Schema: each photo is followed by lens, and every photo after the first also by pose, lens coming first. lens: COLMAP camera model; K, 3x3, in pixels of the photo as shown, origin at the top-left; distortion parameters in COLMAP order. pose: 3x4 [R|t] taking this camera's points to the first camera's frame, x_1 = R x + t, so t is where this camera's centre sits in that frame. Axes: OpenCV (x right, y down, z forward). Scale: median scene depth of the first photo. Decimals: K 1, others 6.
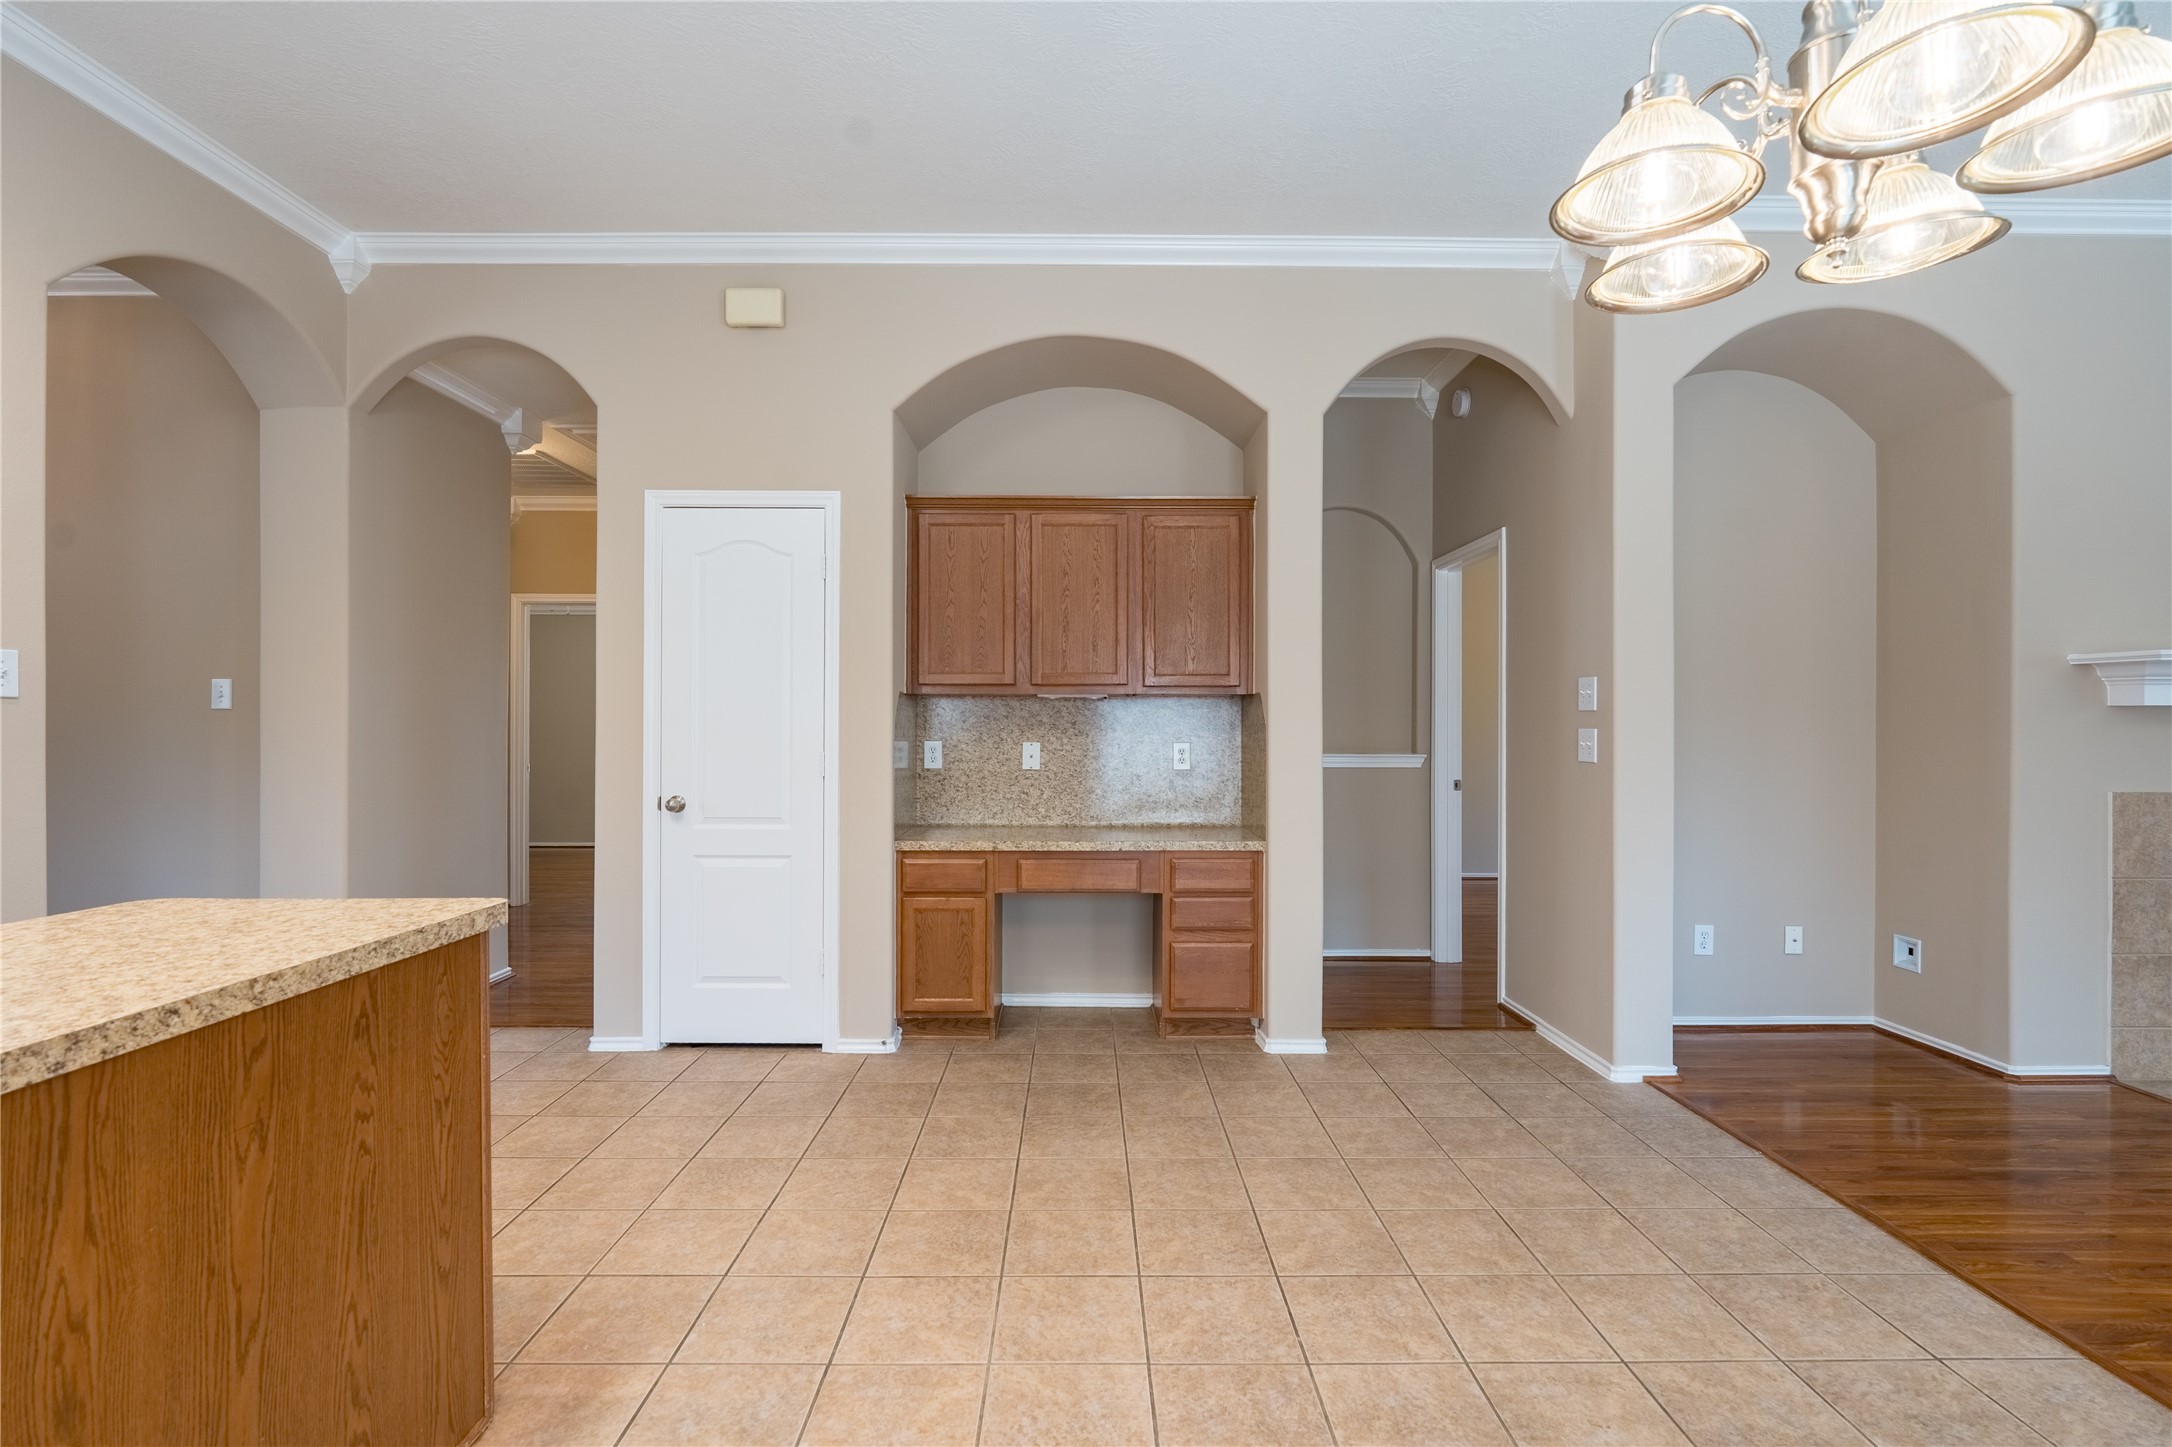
lens RADIAL K [[1004.0, 0, 1083.7], [0, 1004.0, 728.9], [0, 0, 1]] dist [-0.006639, 0.000519]
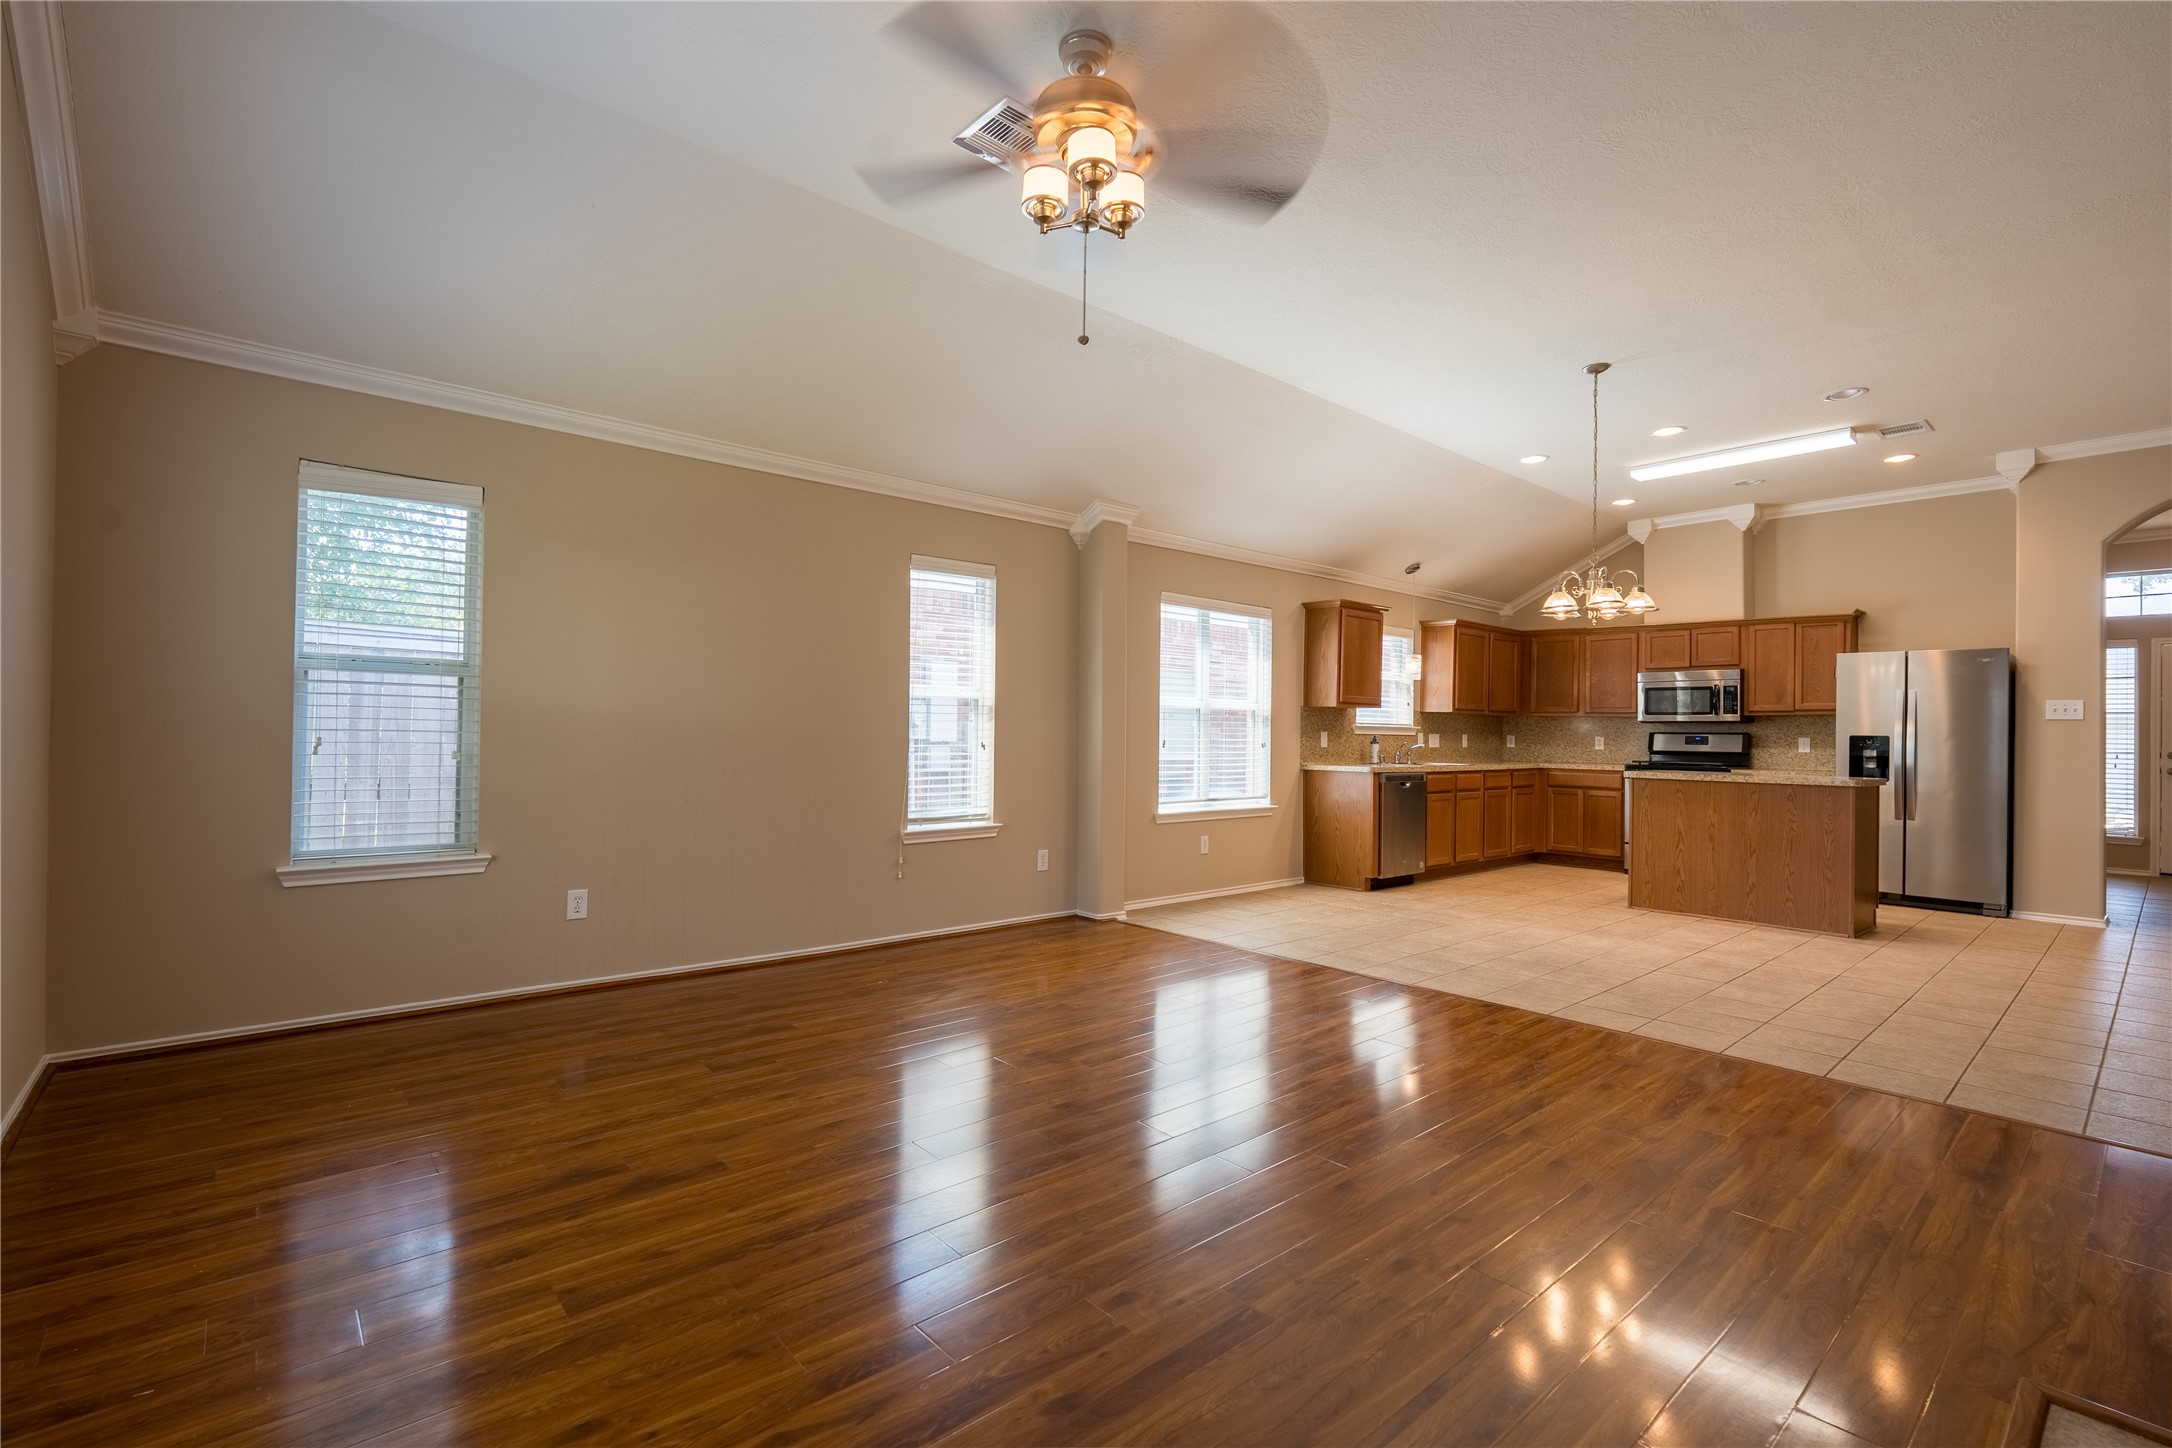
lens RADIAL K [[961.6, 0, 1090.7], [0, 961.6, 724.1], [0, 0, 1]] dist [-0.003566, -0.000317]
pose [[-0.753581, -0.019359, -0.657070, 1.681463], [-0.017275, 0.999804, -0.009644, 0.032246], [0.657128, 0.004083, -0.753768, 0.863690]]
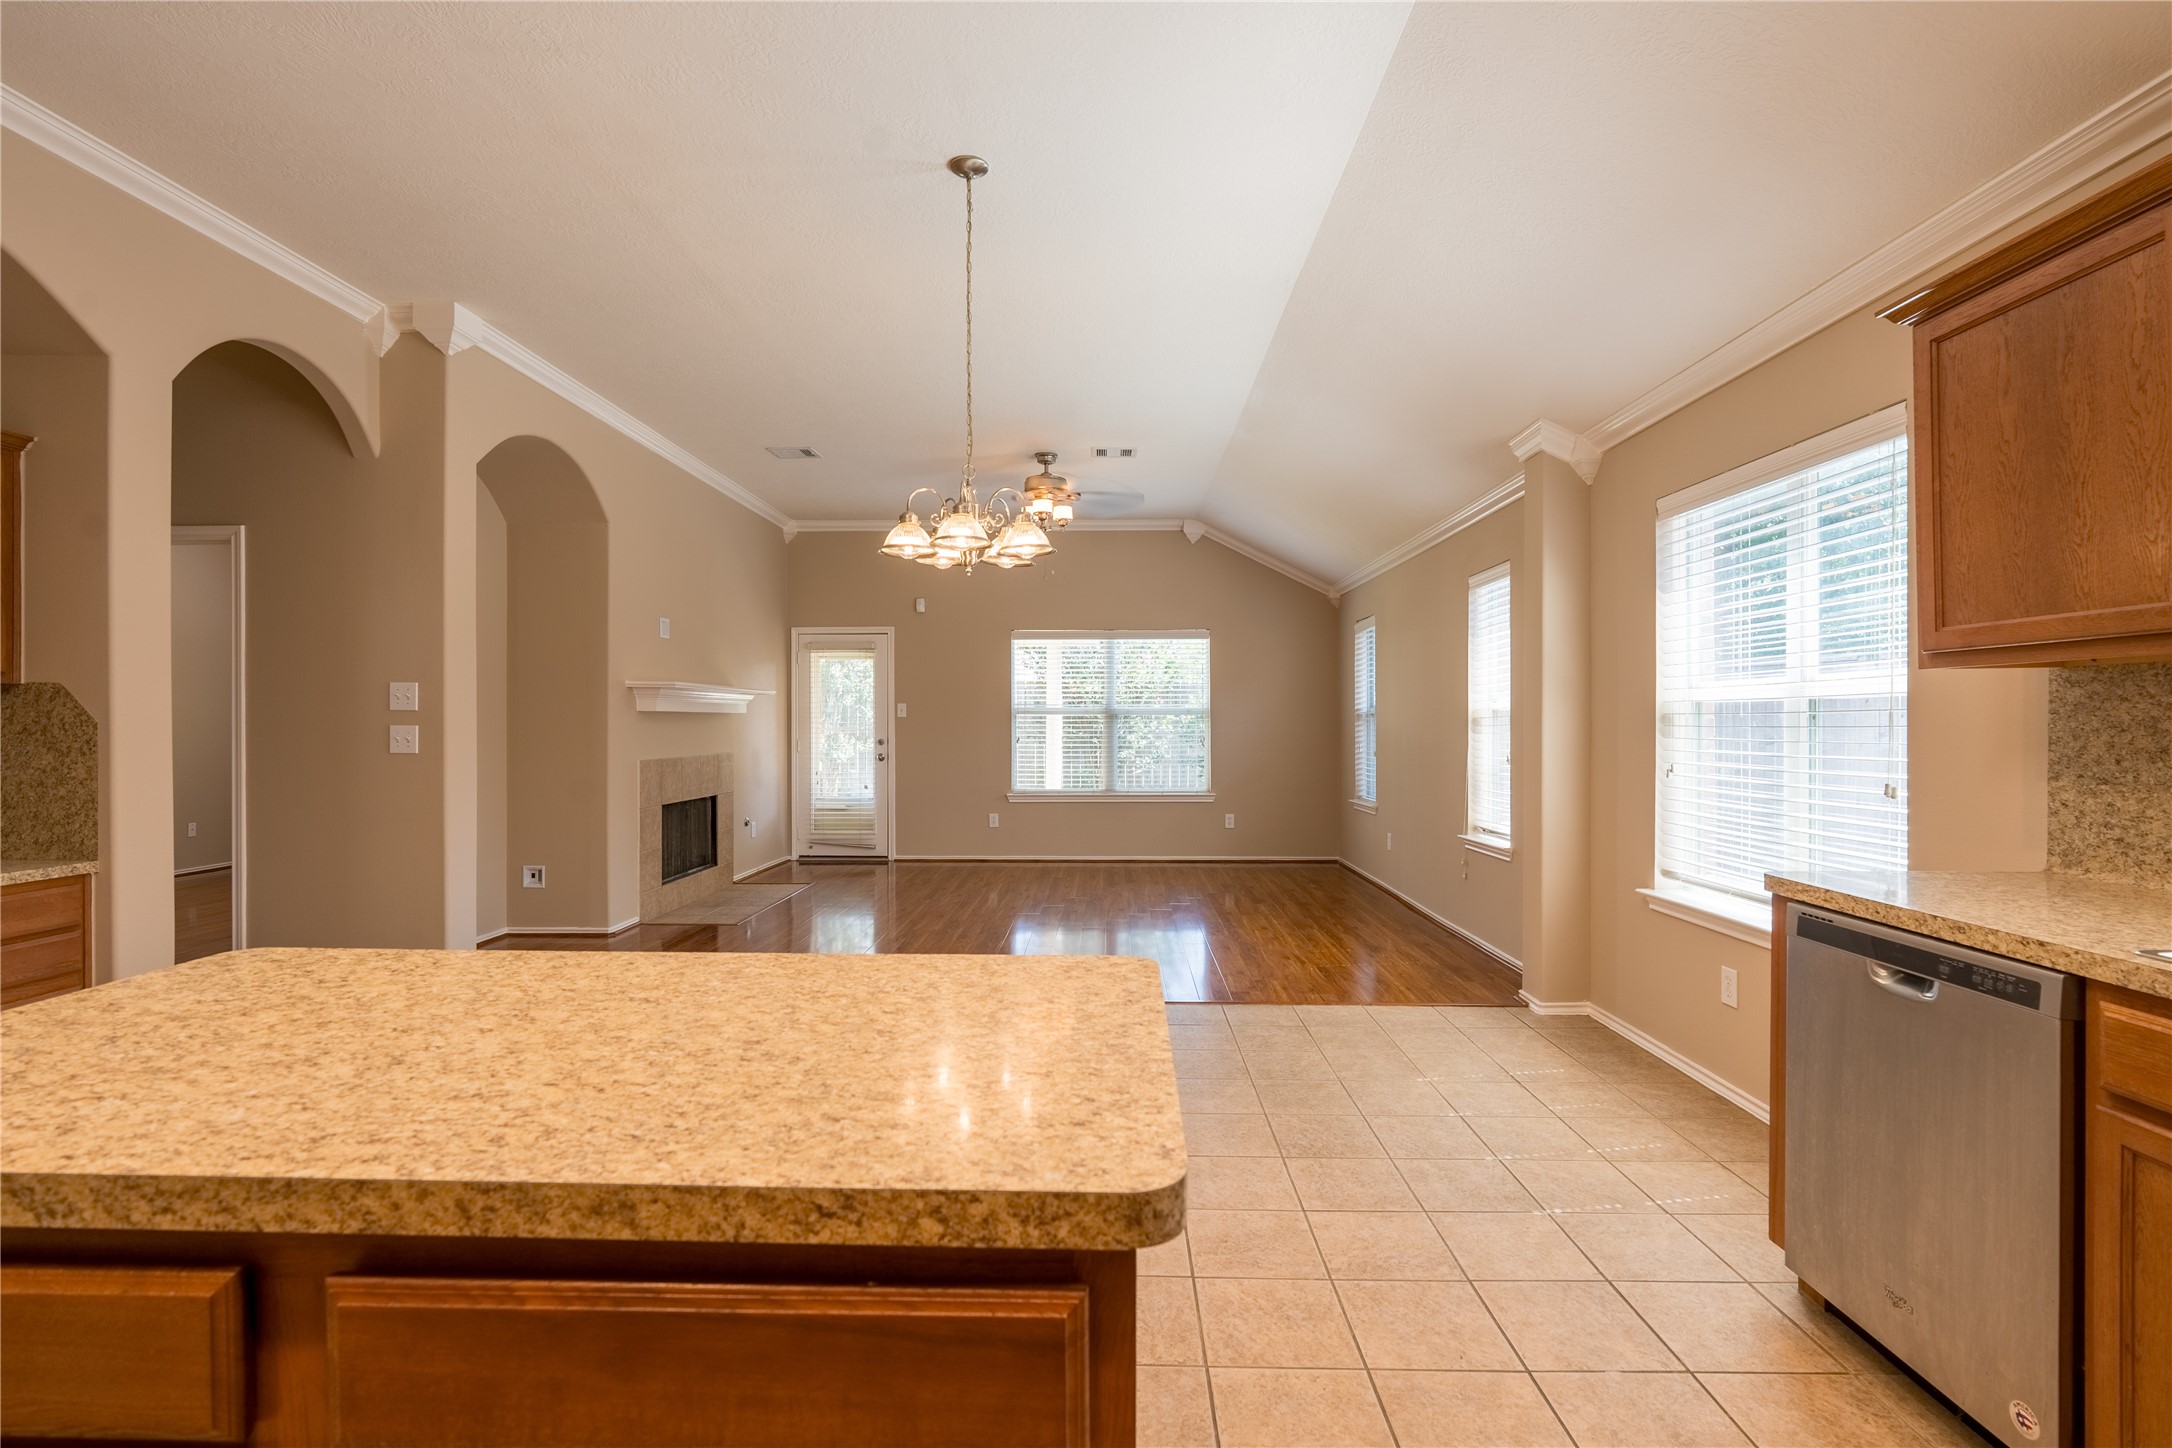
lens RADIAL K [[989.5, 0, 1085.9], [0, 989.5, 725.5], [0, 0, 1]] dist [-0.001977, 0.000445]
pose [[0.026949, -0.004532, 0.999627, -0.686402], [0.002520, 0.999987, 0.004465, -0.003581], [-0.999634, 0.002398, 0.026960, 0.163070]]
